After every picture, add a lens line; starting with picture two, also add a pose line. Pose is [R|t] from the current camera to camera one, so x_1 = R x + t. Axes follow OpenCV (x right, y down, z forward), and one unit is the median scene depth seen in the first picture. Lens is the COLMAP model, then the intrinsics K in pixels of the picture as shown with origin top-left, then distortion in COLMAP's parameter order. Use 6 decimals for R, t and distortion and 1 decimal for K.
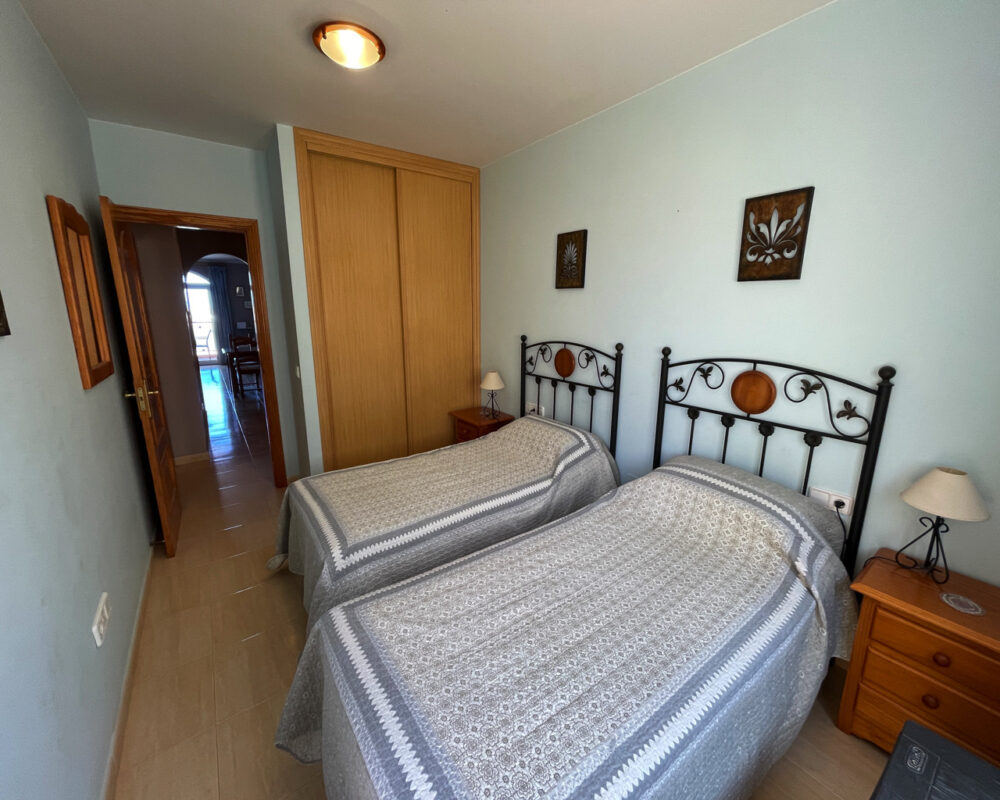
lens RADIAL K [[411.7, 0, 500.2], [0, 411.7, 399.0], [0, 0, 1]] dist [0.000840, 0.000243]
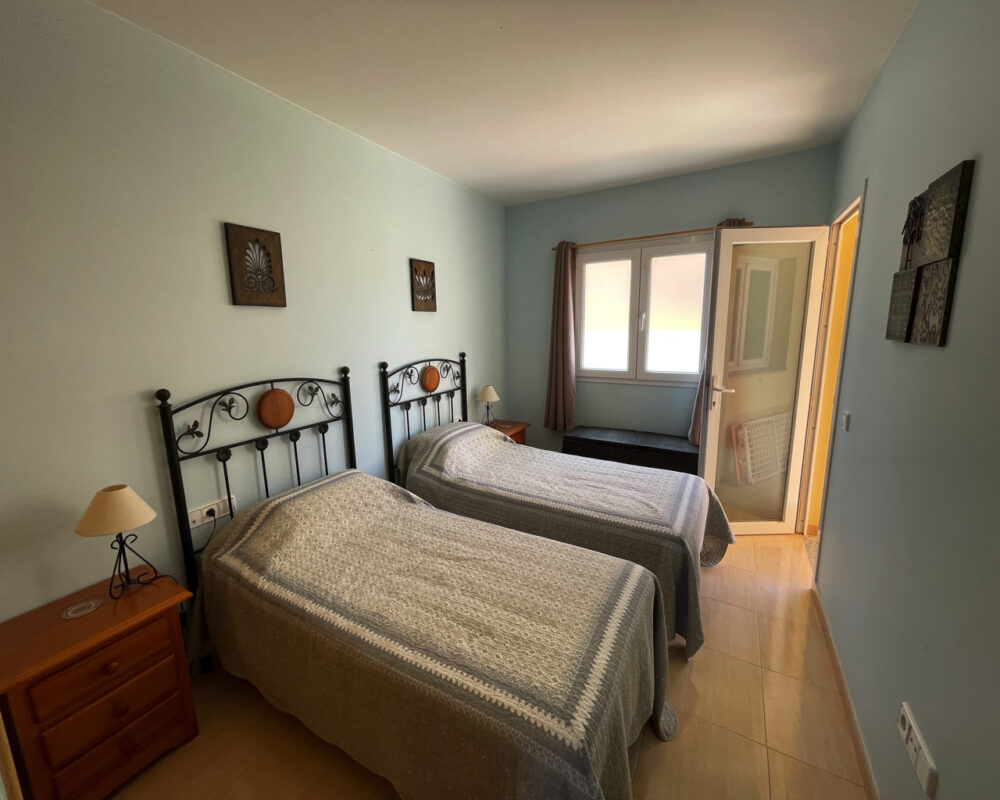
lens RADIAL K [[411.7, 0, 498.1], [0, 411.7, 397.1], [0, 0, 1]] dist [0.000840, 0.000243]
pose [[-0.413429, -0.142222, 0.899360, -0.699132], [0.230002, 0.939383, 0.254282, -0.217369], [-0.881008, 0.311982, -0.355657, 0.985279]]
